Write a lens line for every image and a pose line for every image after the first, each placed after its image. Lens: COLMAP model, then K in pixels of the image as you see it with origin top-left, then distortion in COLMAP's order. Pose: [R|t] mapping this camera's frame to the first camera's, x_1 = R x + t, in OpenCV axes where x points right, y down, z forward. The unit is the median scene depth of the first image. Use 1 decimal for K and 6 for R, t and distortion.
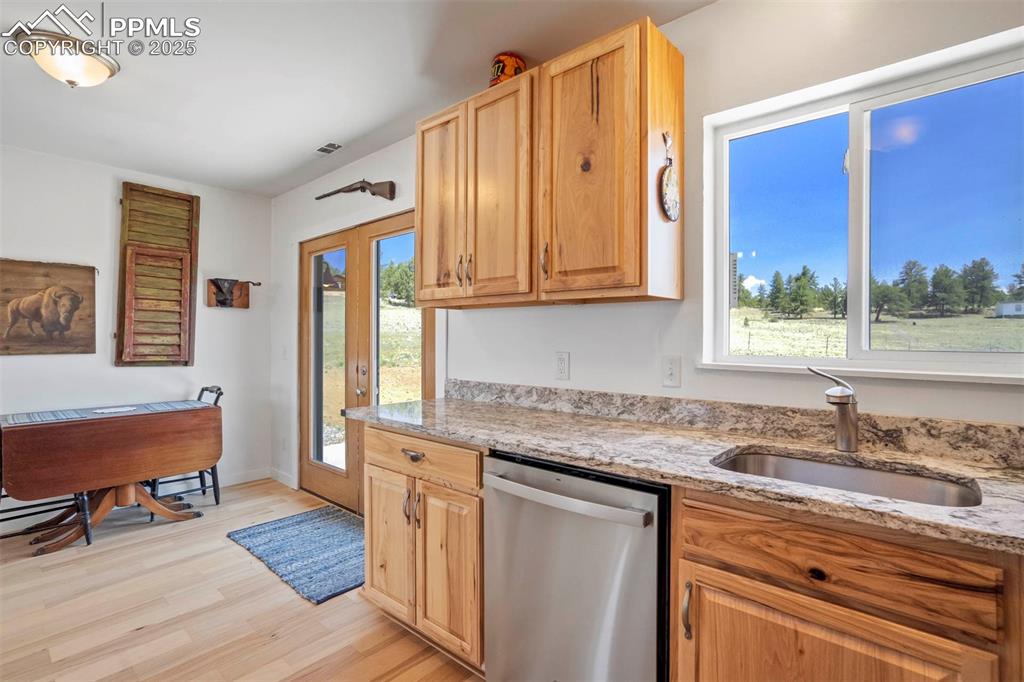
lens RADIAL K [[488.5, 0, 512.0], [0, 488.5, 341.0], [0, 0, 1]] dist [-0.051904, 0.026185]
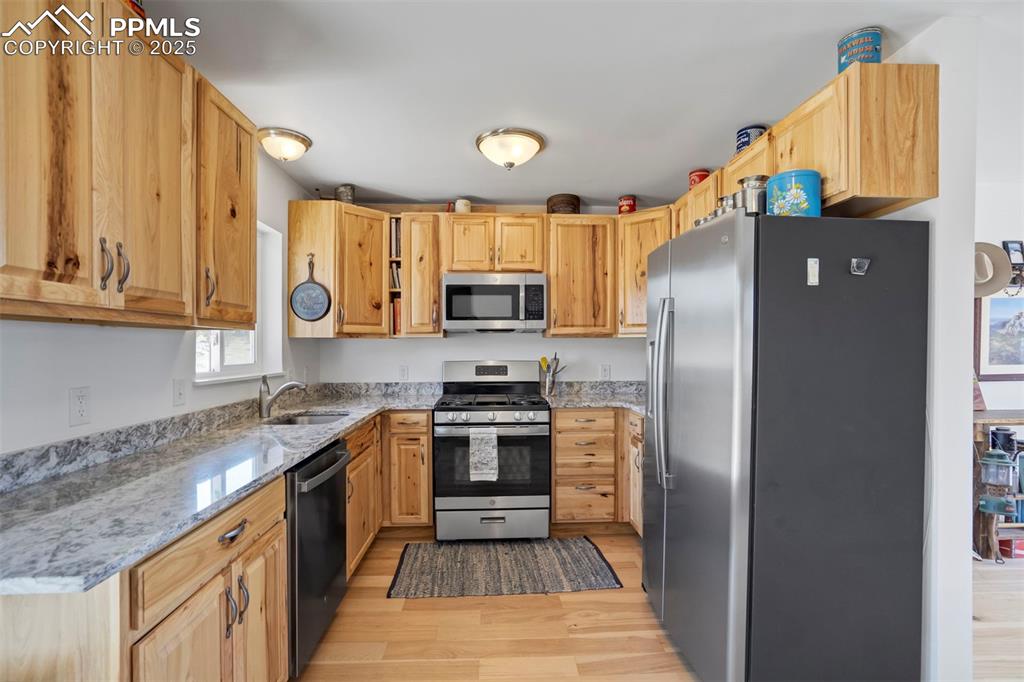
lens RADIAL K [[478.6, 0, 511.0], [0, 478.6, 348.0], [0, 0, 1]] dist [-0.048665, 0.023552]
pose [[-0.693109, -0.005281, 0.720813, -0.862528], [0.005631, 0.999903, 0.012740, -0.042941], [-0.720810, 0.012889, -0.693012, 1.020674]]
